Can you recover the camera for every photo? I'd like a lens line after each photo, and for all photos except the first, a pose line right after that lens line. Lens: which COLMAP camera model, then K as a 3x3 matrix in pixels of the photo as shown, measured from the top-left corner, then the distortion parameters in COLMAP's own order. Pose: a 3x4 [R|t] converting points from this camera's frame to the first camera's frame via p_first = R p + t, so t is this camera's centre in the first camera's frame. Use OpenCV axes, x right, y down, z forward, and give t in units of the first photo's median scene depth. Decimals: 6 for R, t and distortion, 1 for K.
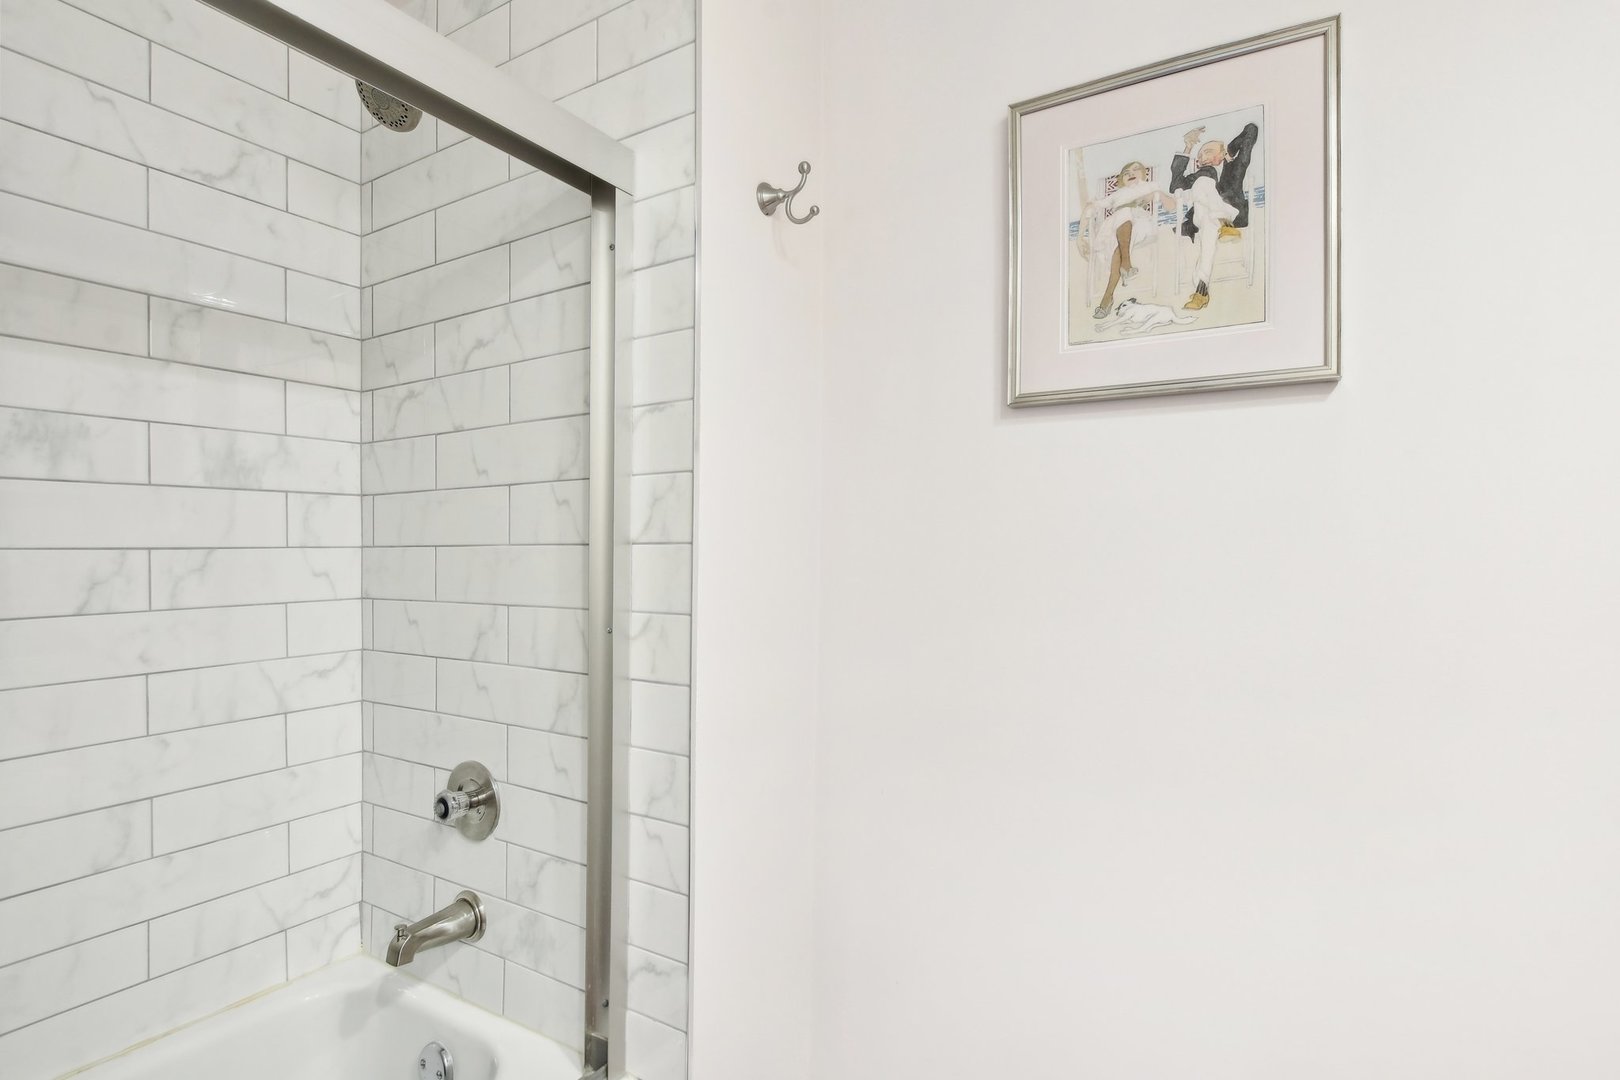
lens RADIAL K [[778.9, 0, 807.4], [0, 778.9, 573.7], [0, 0, 1]] dist [-0.025631, -0.000475]
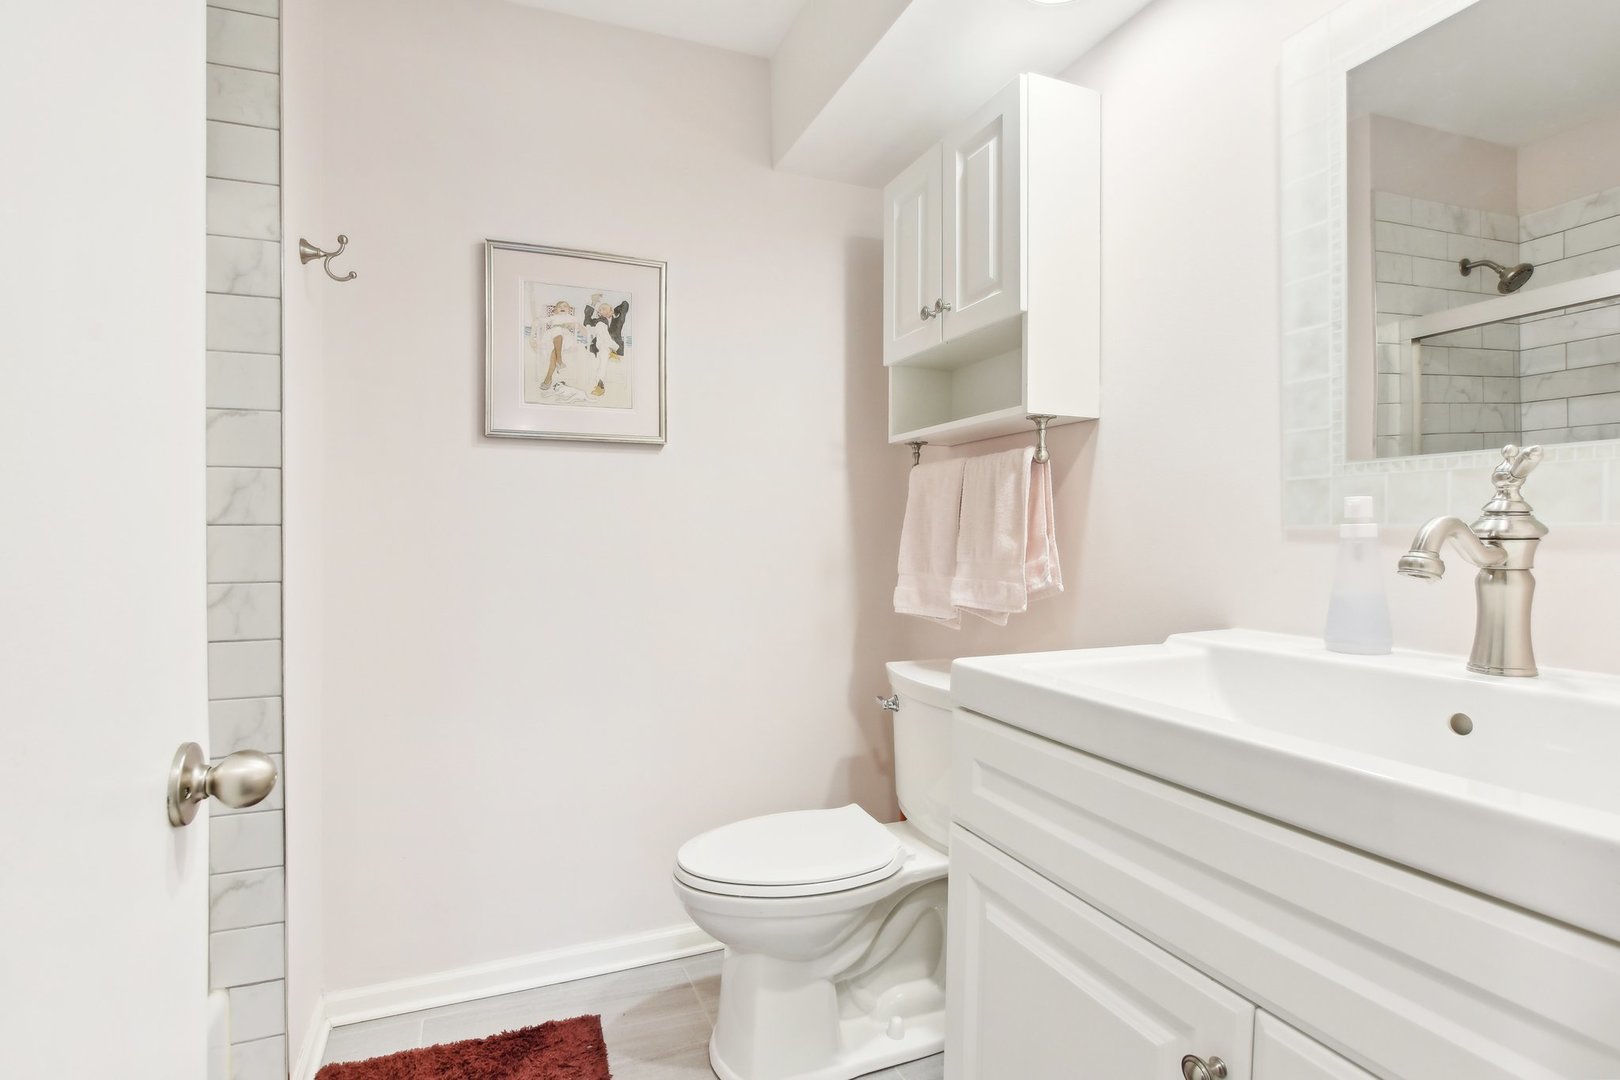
lens RADIAL K [[799.5, 0, 810.0], [0, 799.5, 540.0], [0, 0, 1]] dist [-0.000575, -0.000126]
pose [[0.583460, -0.004887, 0.812128, -0.688378], [0.033690, 0.999267, -0.018191, 0.037075], [-0.811443, 0.037975, 0.583196, -0.440445]]
